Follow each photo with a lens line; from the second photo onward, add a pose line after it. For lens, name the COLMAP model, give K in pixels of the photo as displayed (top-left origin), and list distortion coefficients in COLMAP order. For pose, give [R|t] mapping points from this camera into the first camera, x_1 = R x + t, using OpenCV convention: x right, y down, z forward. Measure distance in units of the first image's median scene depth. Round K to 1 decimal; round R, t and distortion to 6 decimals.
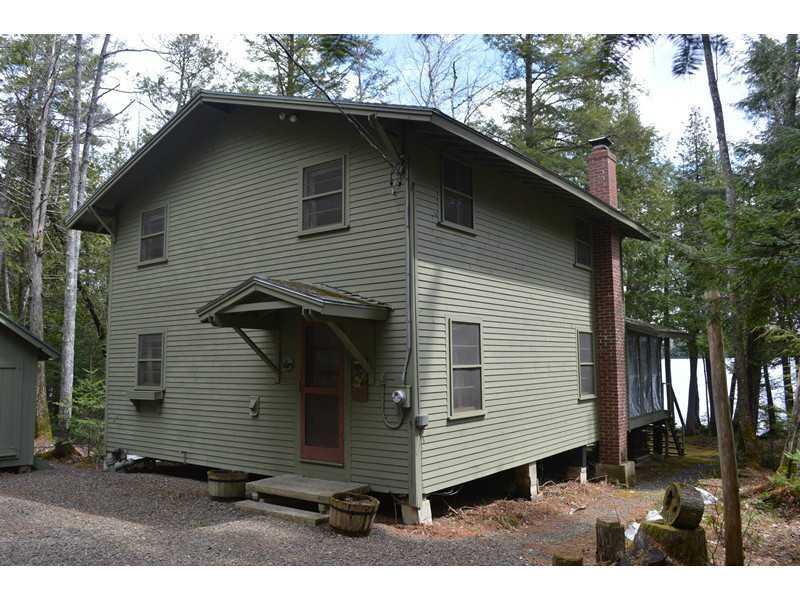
lens RADIAL K [[641.9, 0, 396.6], [0, 641.9, 296.6], [0, 0, 1]] dist [-0.081243, 0.009873]
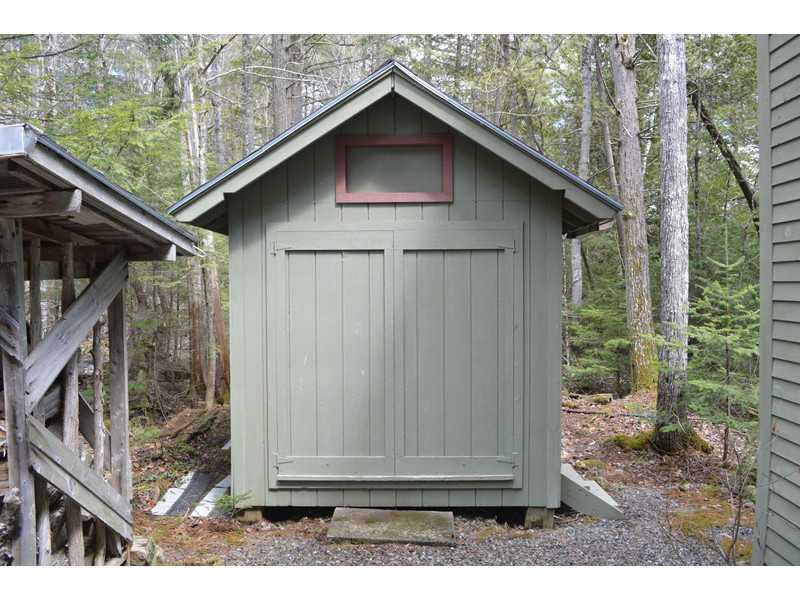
lens RADIAL K [[641.9, 0, 396.6], [0, 641.9, 296.6], [0, 0, 1]] dist [-0.081243, 0.009873]
pose [[0.568846, 0.021567, -0.822161, -0.330014], [0.095241, 0.991203, 0.091898, 0.100304], [0.816911, -0.130579, 0.561788, 0.721159]]
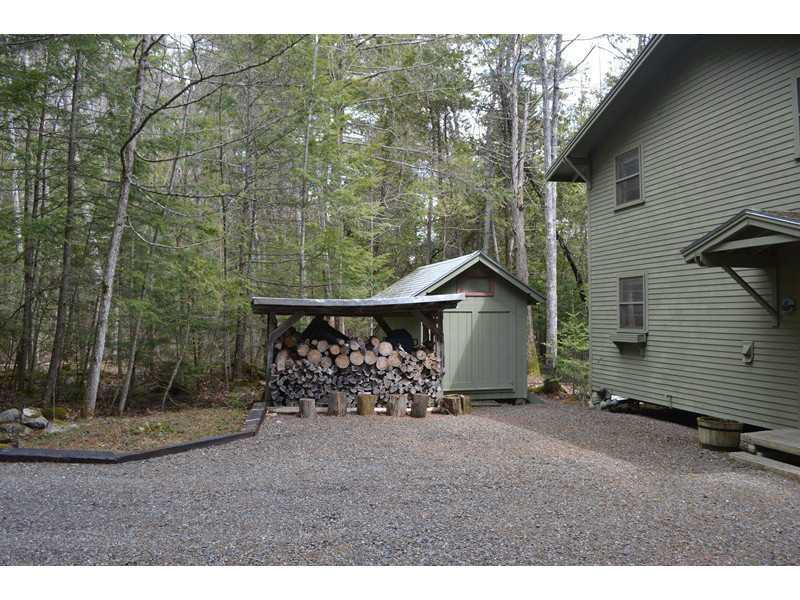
lens RADIAL K [[641.9, 0, 396.6], [0, 641.9, 296.6], [0, 0, 1]] dist [-0.081243, 0.009873]
pose [[0.758809, -0.009878, -0.651238, -0.015049], [0.066944, 0.995772, 0.062898, 0.001676], [0.647864, -0.091324, 0.756262, -0.000255]]
